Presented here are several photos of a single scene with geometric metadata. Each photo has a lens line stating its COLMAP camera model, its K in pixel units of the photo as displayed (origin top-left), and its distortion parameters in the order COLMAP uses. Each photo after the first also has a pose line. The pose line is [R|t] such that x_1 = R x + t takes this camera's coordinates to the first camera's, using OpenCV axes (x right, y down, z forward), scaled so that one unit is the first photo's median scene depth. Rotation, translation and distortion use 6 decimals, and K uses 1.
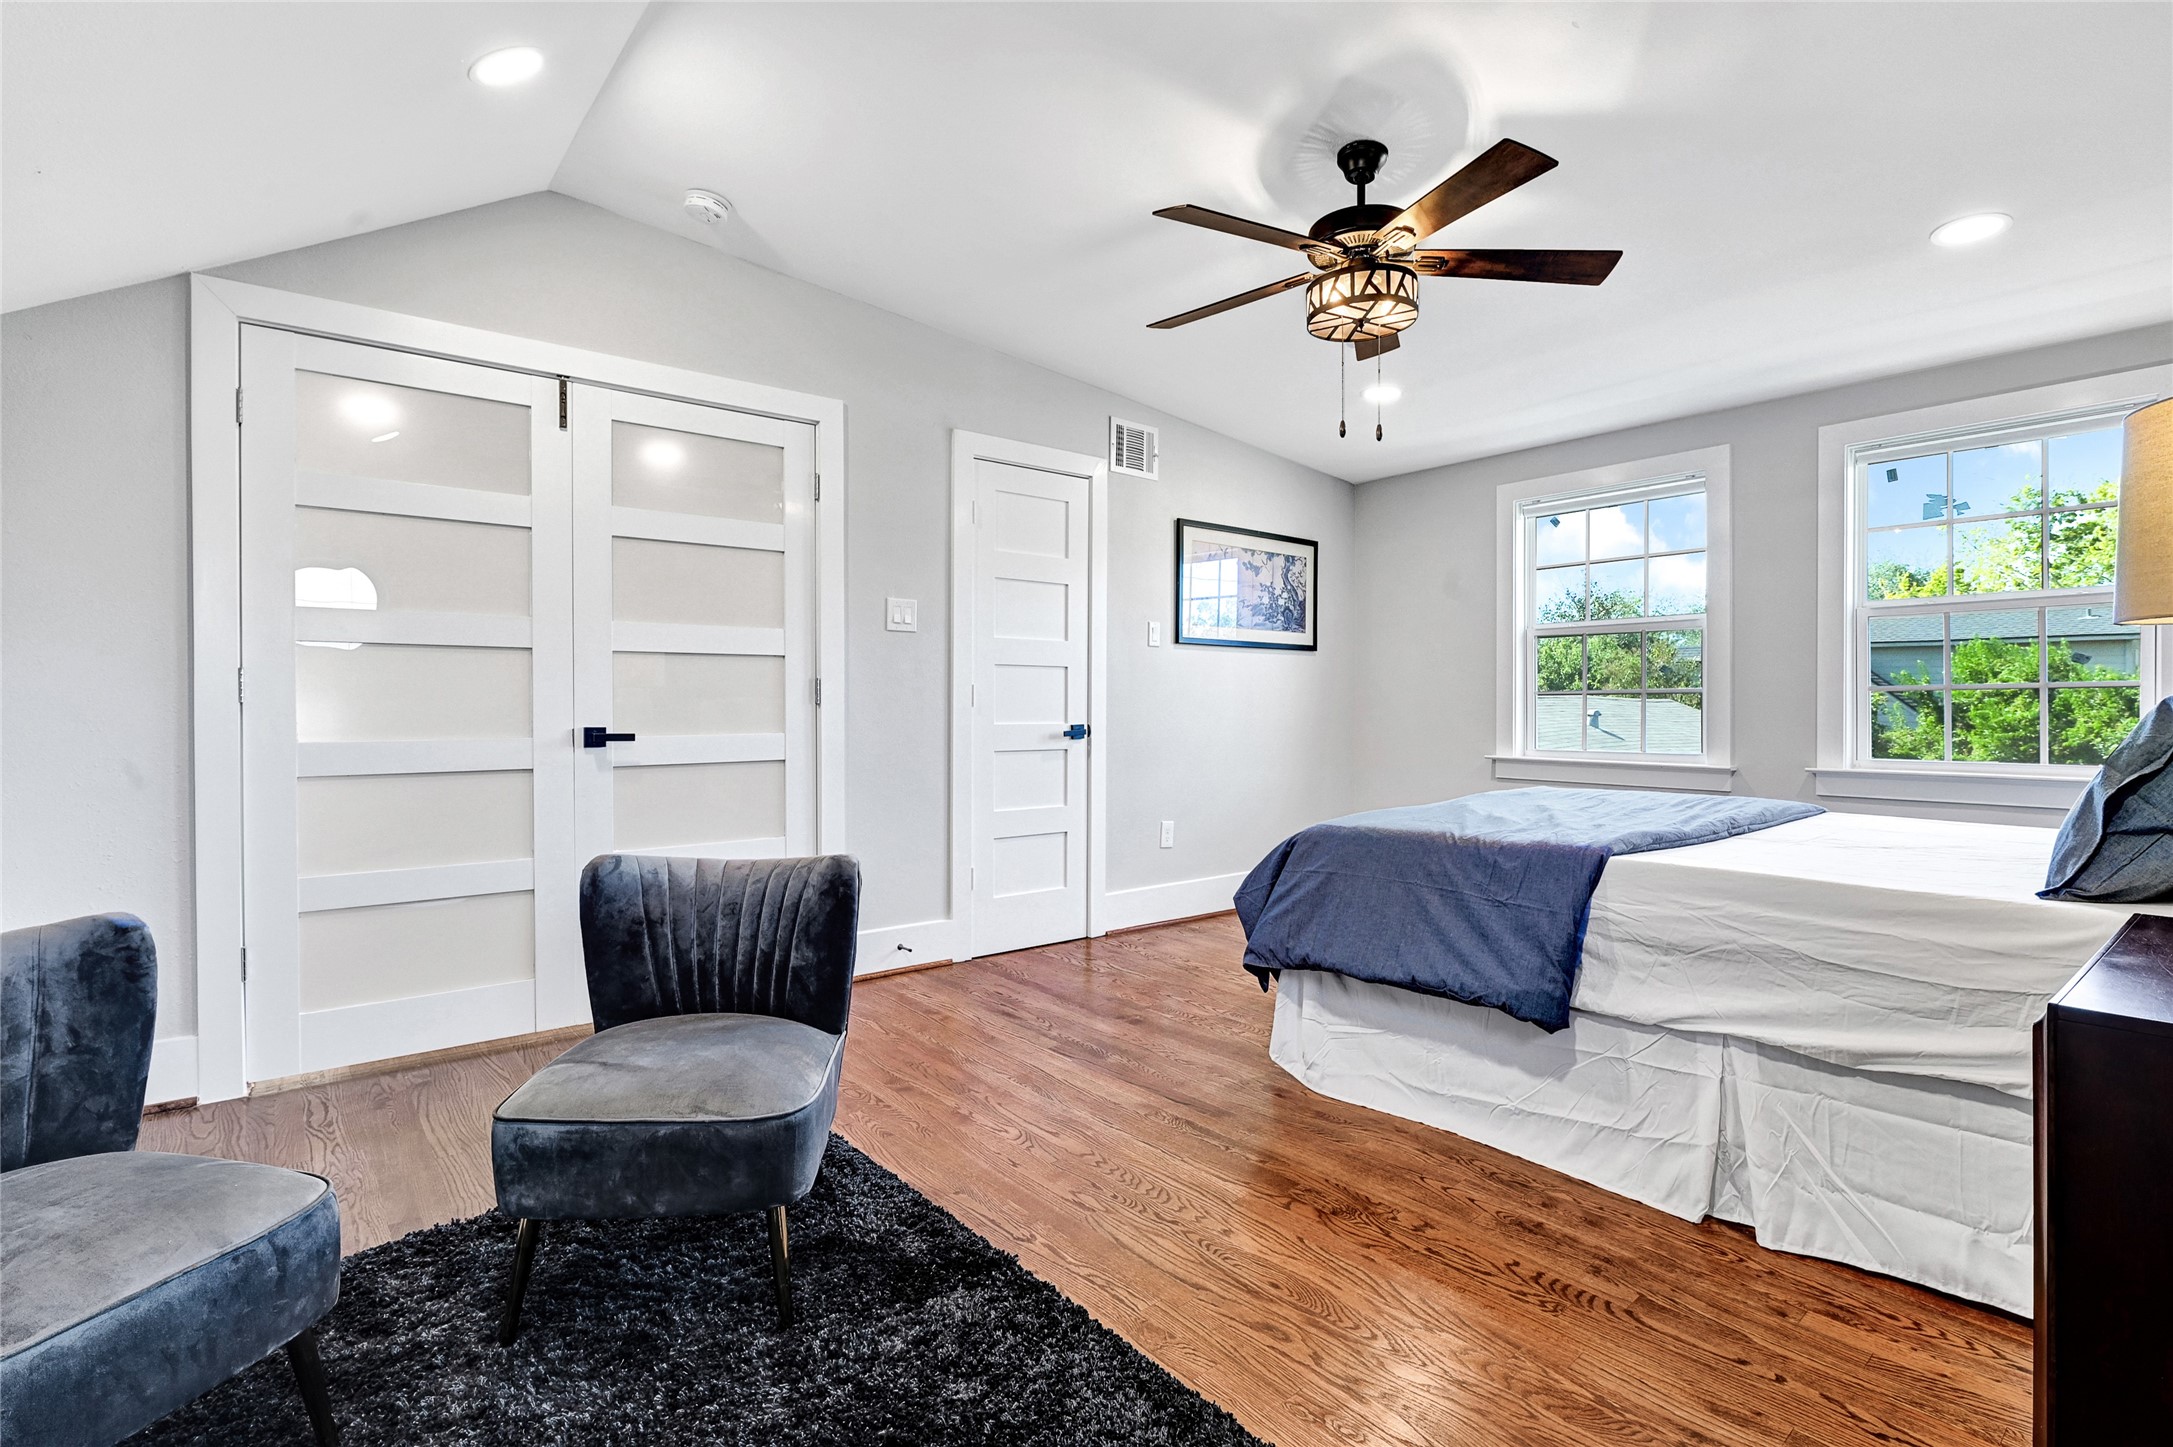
lens RADIAL K [[1011.5, 0, 1075.4], [0, 1011.5, 711.9], [0, 0, 1]] dist [-0.001506, -0.000288]
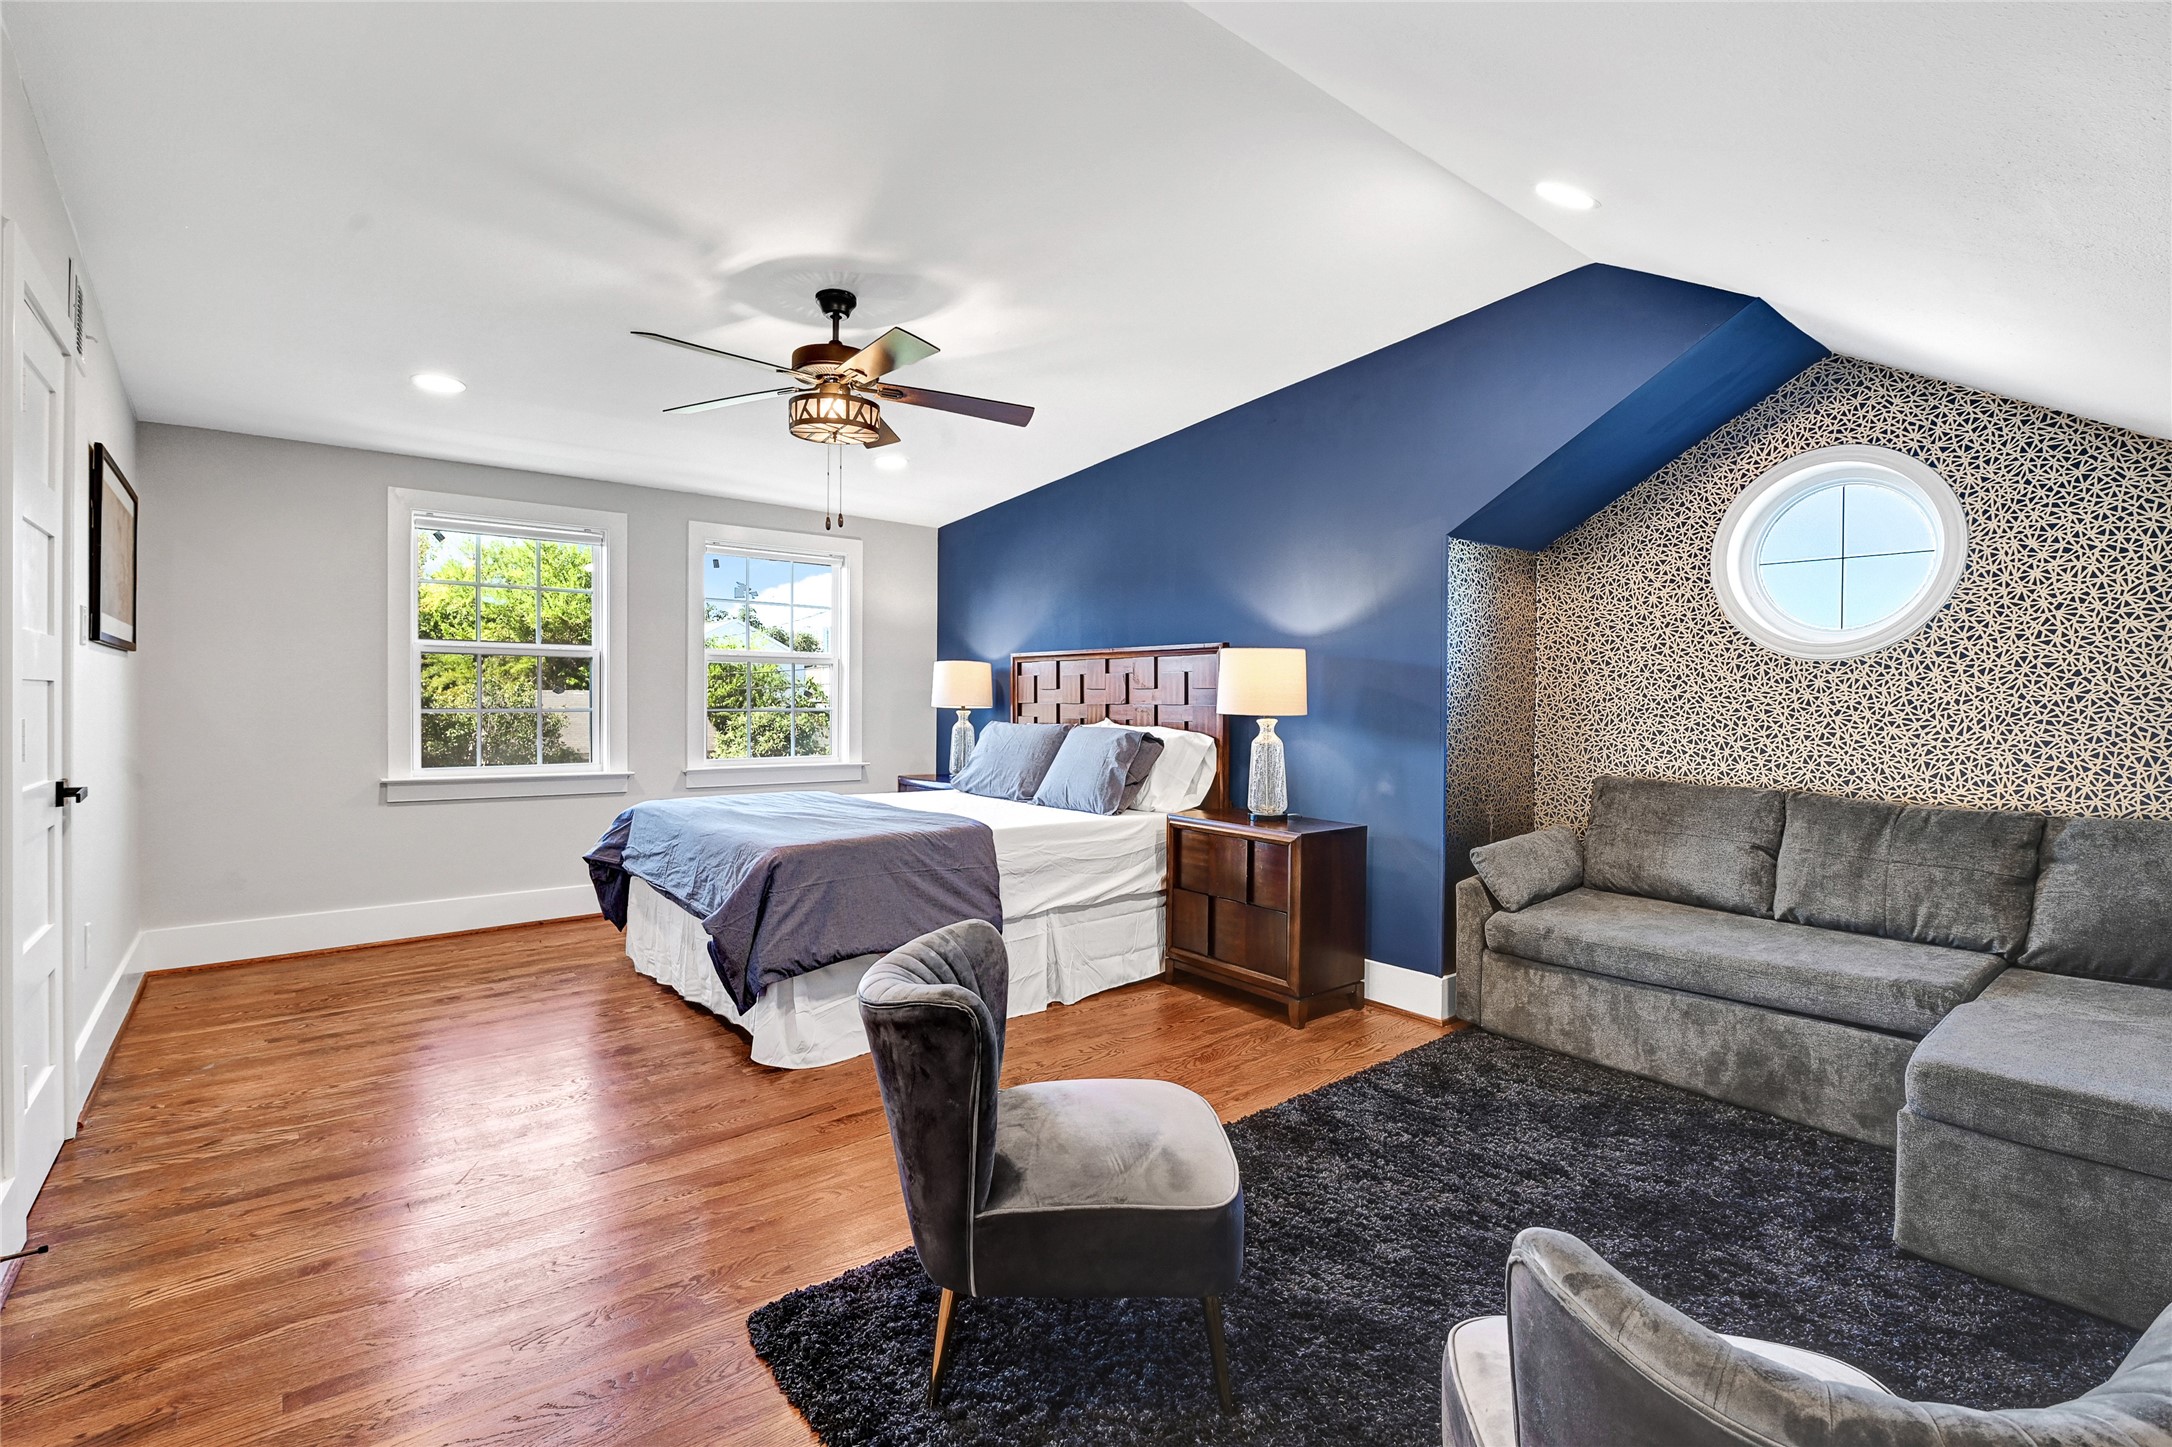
lens RADIAL K [[1011.0, 0, 1076.6], [0, 1011.0, 717.0], [0, 0, 1]] dist [-0.001506, -0.000288]
pose [[0.004447, -0.017649, 0.999834, -0.957717], [-0.005027, 0.999831, 0.017671, -0.062401], [-0.999977, -0.005105, 0.004358, 0.695790]]
